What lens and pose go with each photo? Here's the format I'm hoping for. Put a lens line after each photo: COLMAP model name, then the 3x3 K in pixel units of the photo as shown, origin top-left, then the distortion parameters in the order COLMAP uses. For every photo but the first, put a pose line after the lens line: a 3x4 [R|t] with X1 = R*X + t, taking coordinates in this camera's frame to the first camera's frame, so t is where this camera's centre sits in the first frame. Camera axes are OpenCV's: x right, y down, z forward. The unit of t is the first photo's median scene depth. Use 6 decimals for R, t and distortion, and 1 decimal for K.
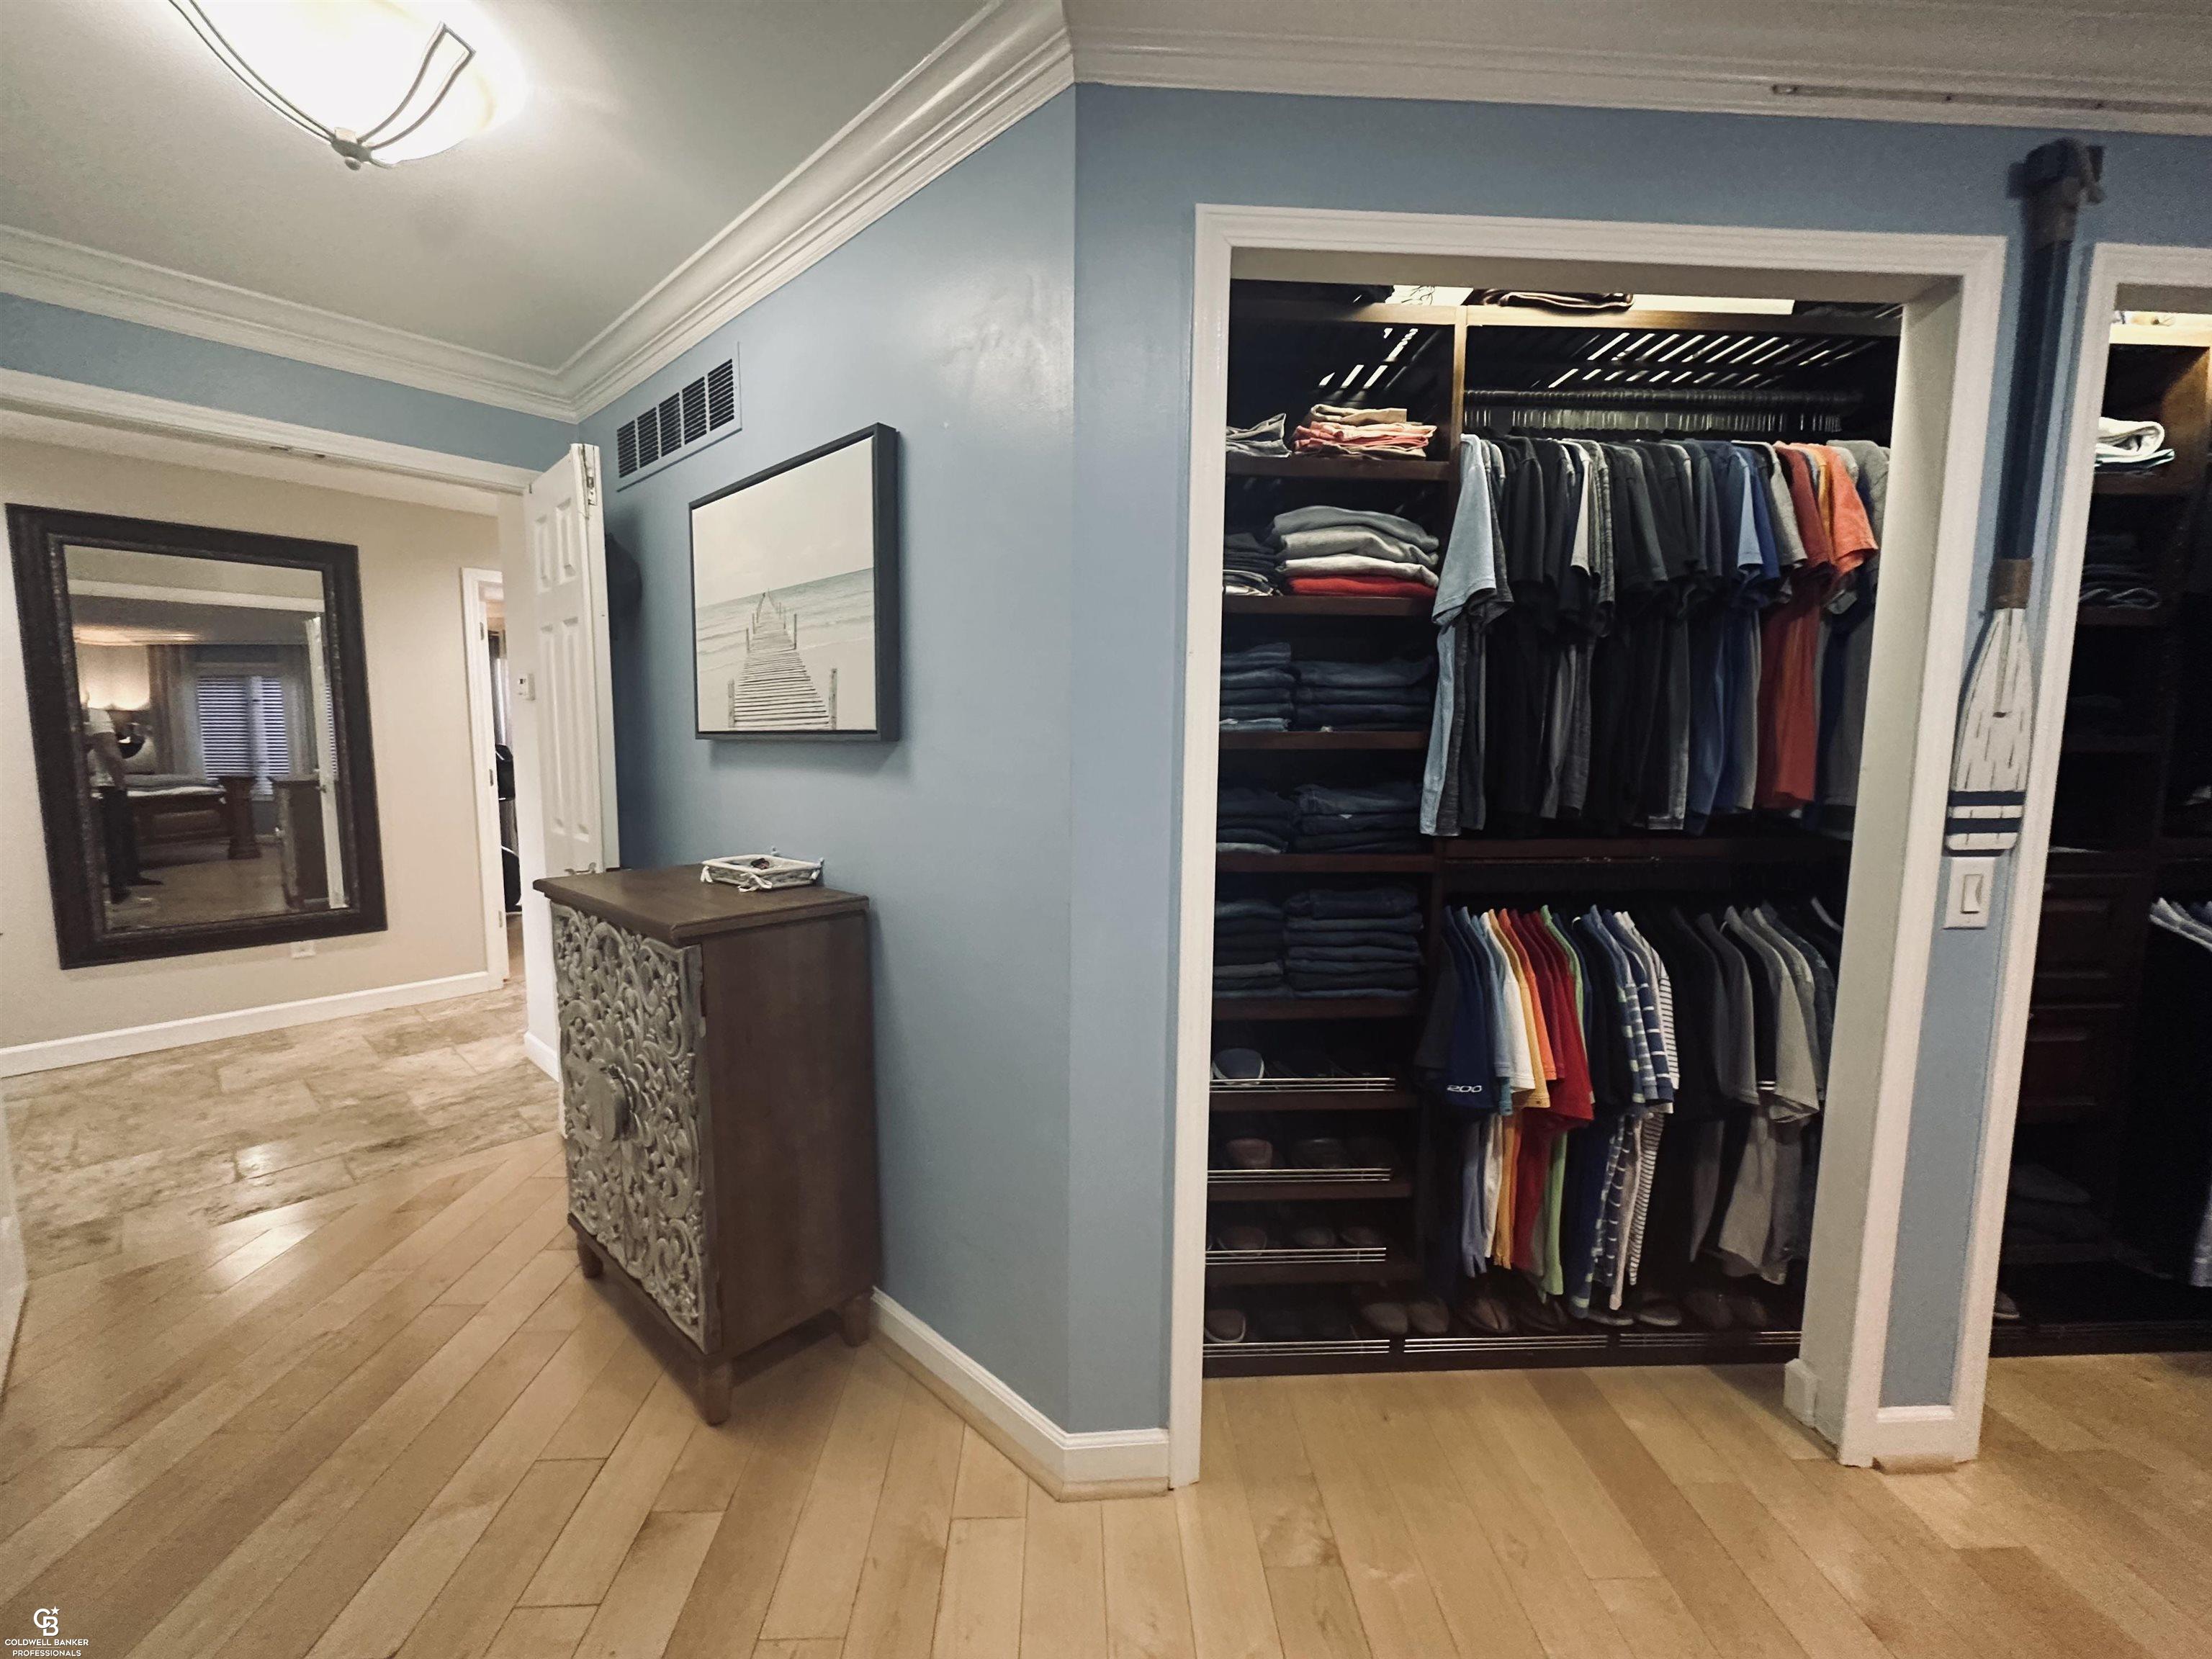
lens RADIAL K [[896.7, 0, 1102.7], [0, 896.7, 833.8], [0, 0, 1]] dist [-0.007003, 0.000233]
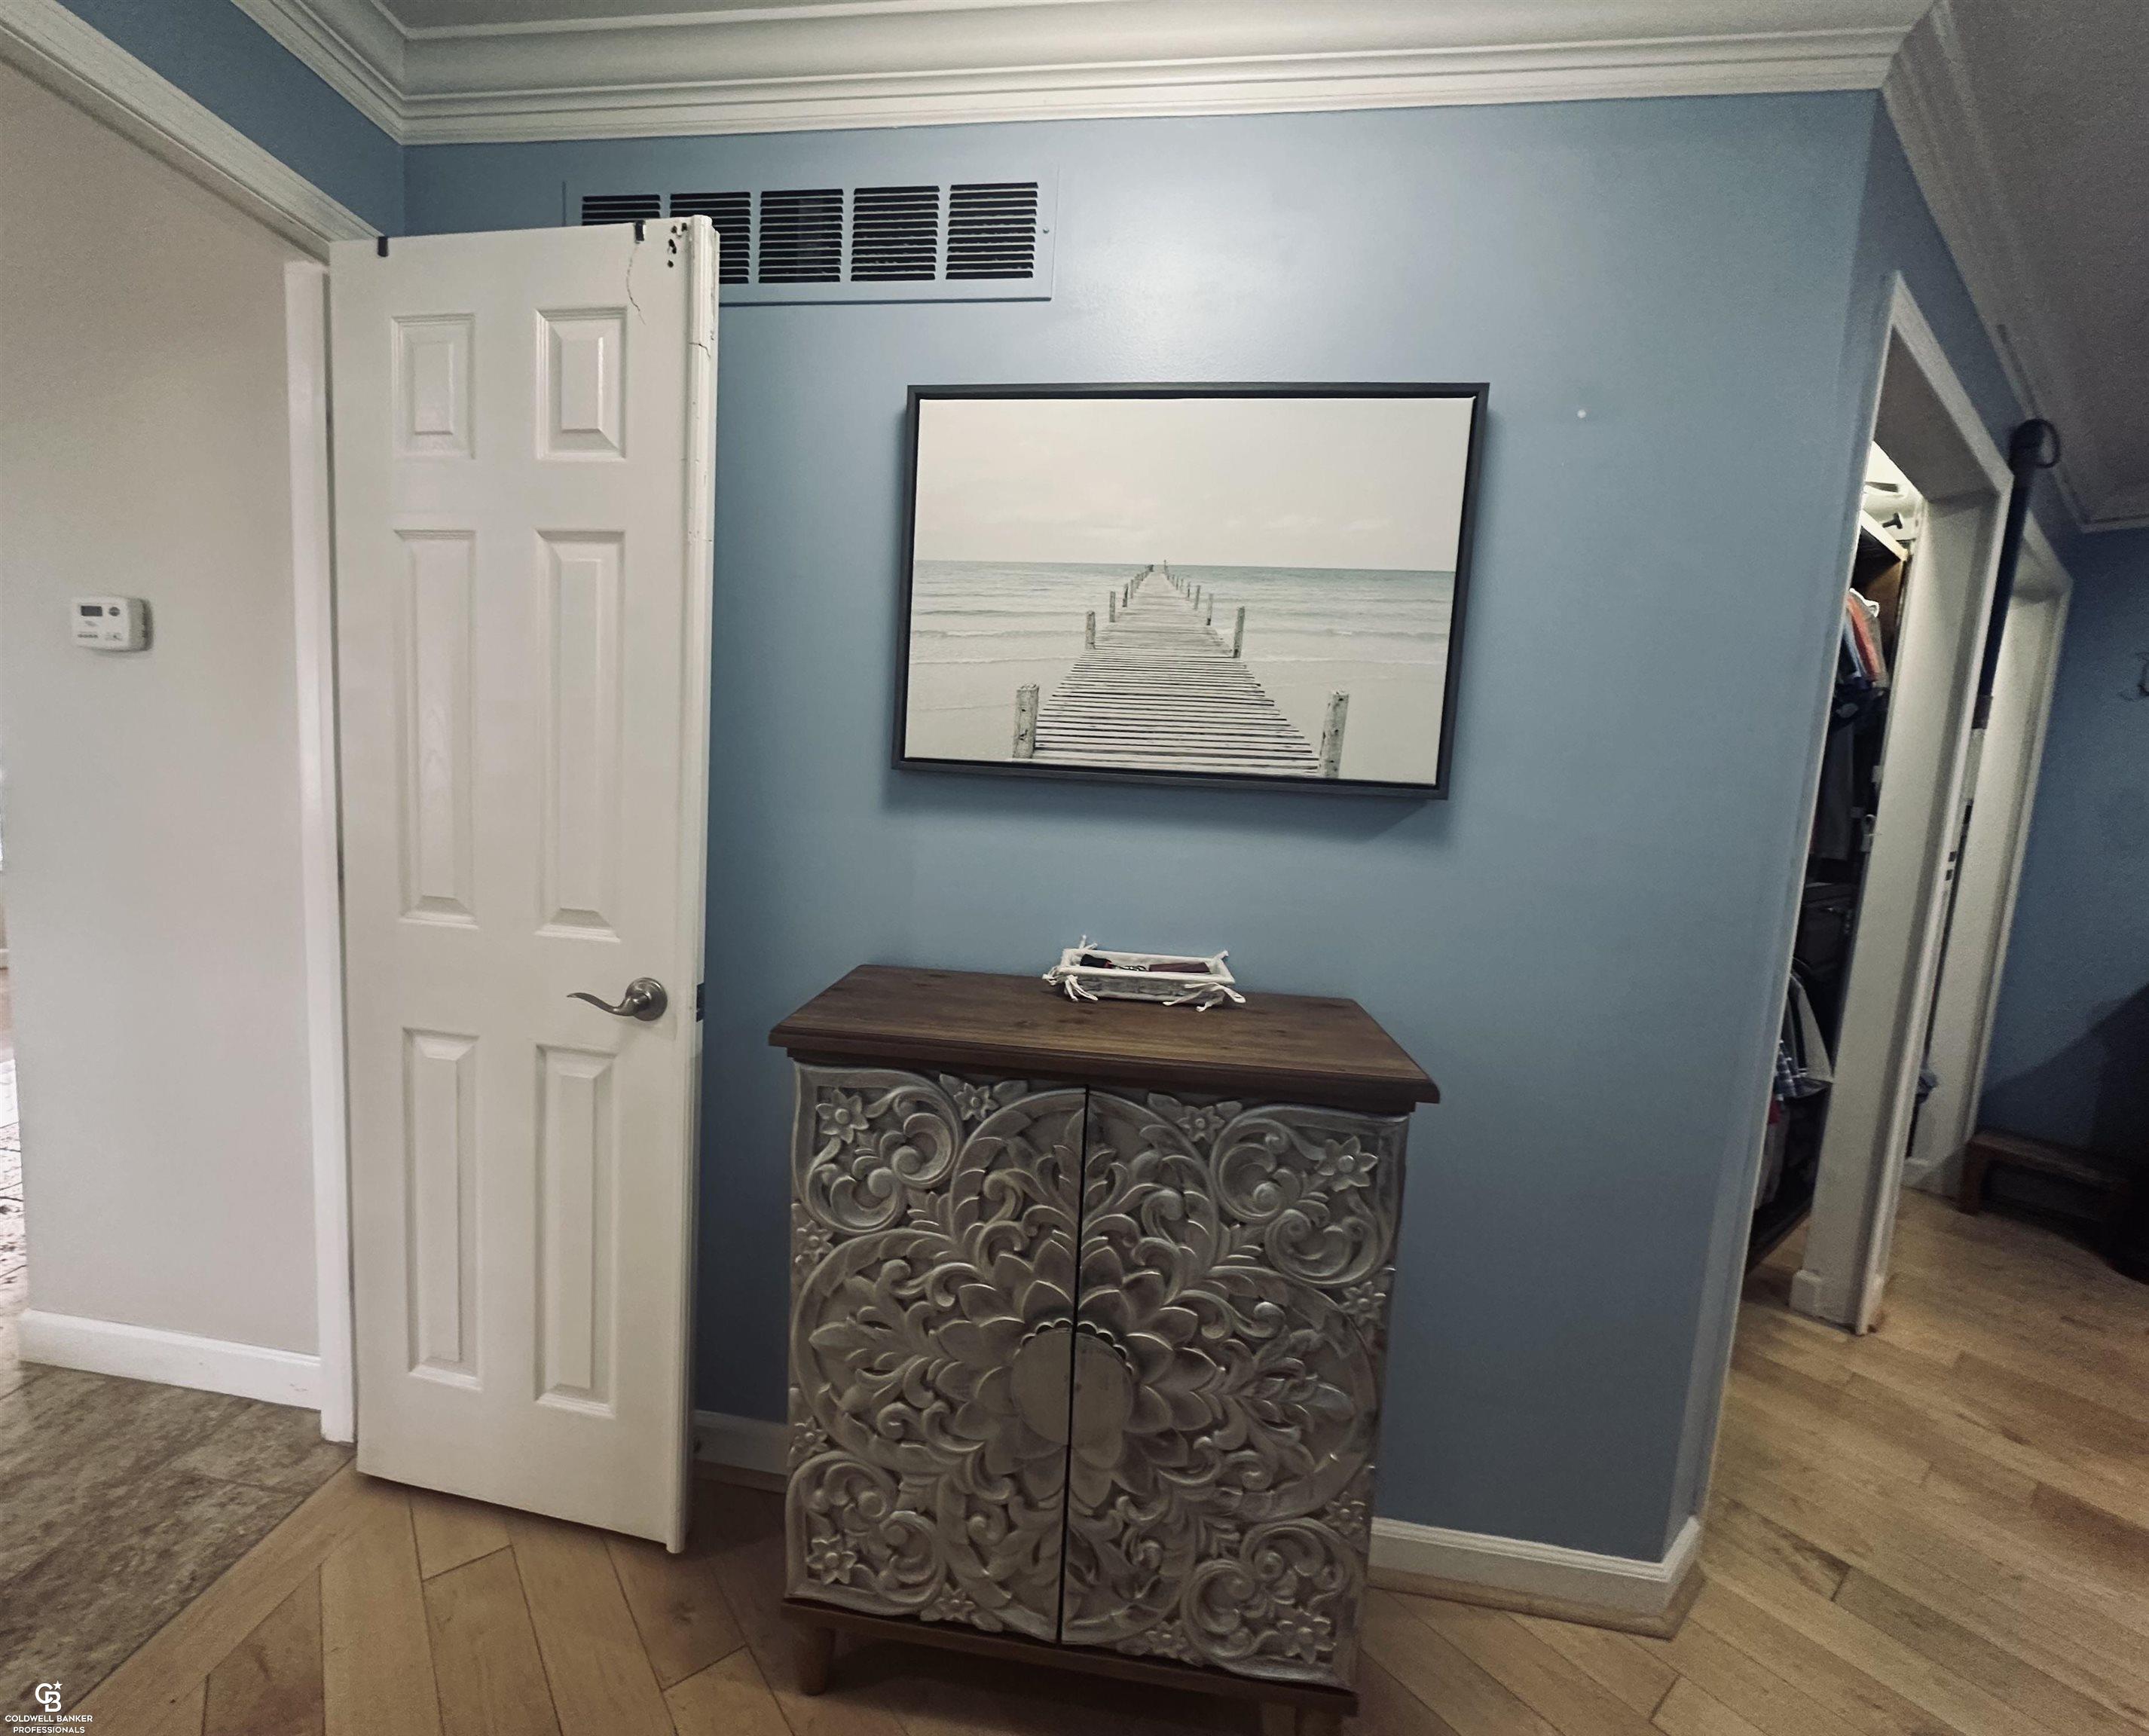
lens RADIAL K [[924.9, 0, 1023.7], [0, 924.9, 903.6], [0, 0, 1]] dist [-0.003173, -0.000515]
pose [[0.812416, -0.032024, 0.582199, -0.946655], [0.011638, 0.999182, 0.038720, -0.044611], [-0.582963, -0.024681, 0.812124, 0.521765]]
